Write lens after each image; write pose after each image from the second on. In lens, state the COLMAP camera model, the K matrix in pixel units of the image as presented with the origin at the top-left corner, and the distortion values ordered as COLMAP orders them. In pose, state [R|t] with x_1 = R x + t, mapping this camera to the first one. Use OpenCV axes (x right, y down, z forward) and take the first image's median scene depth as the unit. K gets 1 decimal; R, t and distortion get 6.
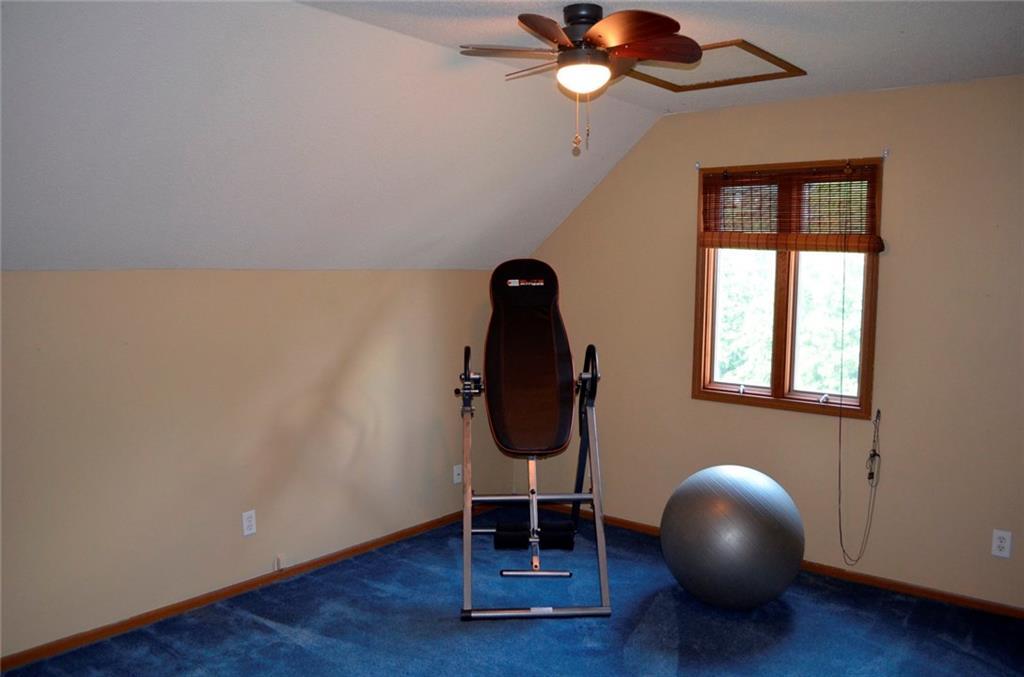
lens RADIAL K [[782.1, 0, 512.0], [0, 782.1, 338.5], [0, 0, 1]] dist [-0.000293, 0.004518]
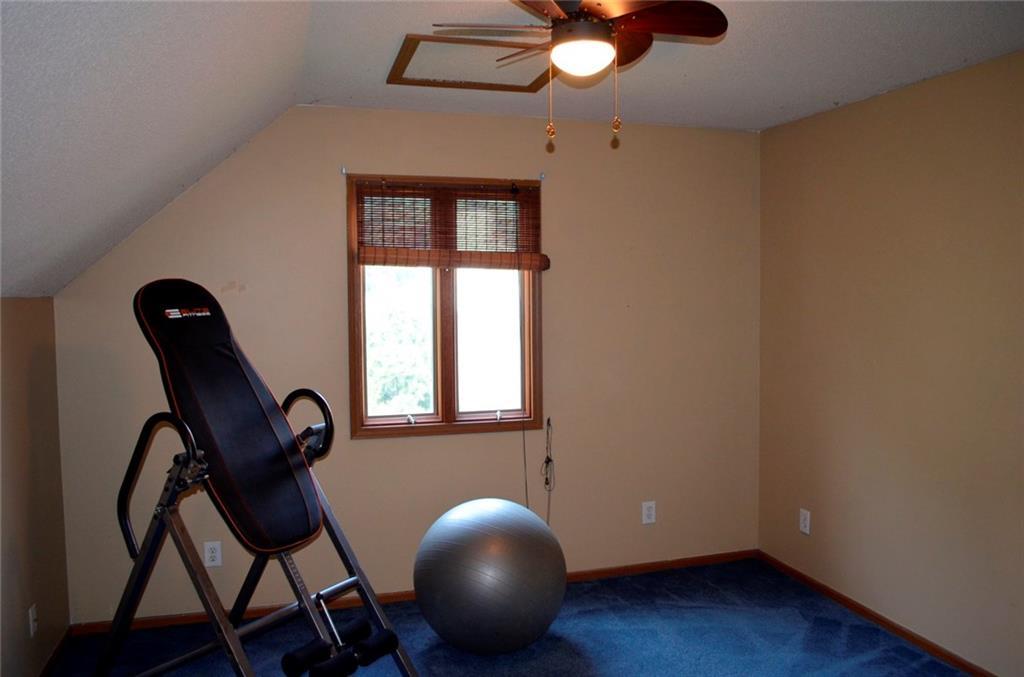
lens RADIAL K [[813.9, 0, 530.4], [0, 813.9, 338.6], [0, 0, 1]] dist [-0.072086, 0.002502]
pose [[0.603816, -0.066108, 0.794378, -0.405082], [0.087222, 0.996051, 0.016593, -0.035568], [-0.792337, 0.059268, 0.607197, 0.337562]]
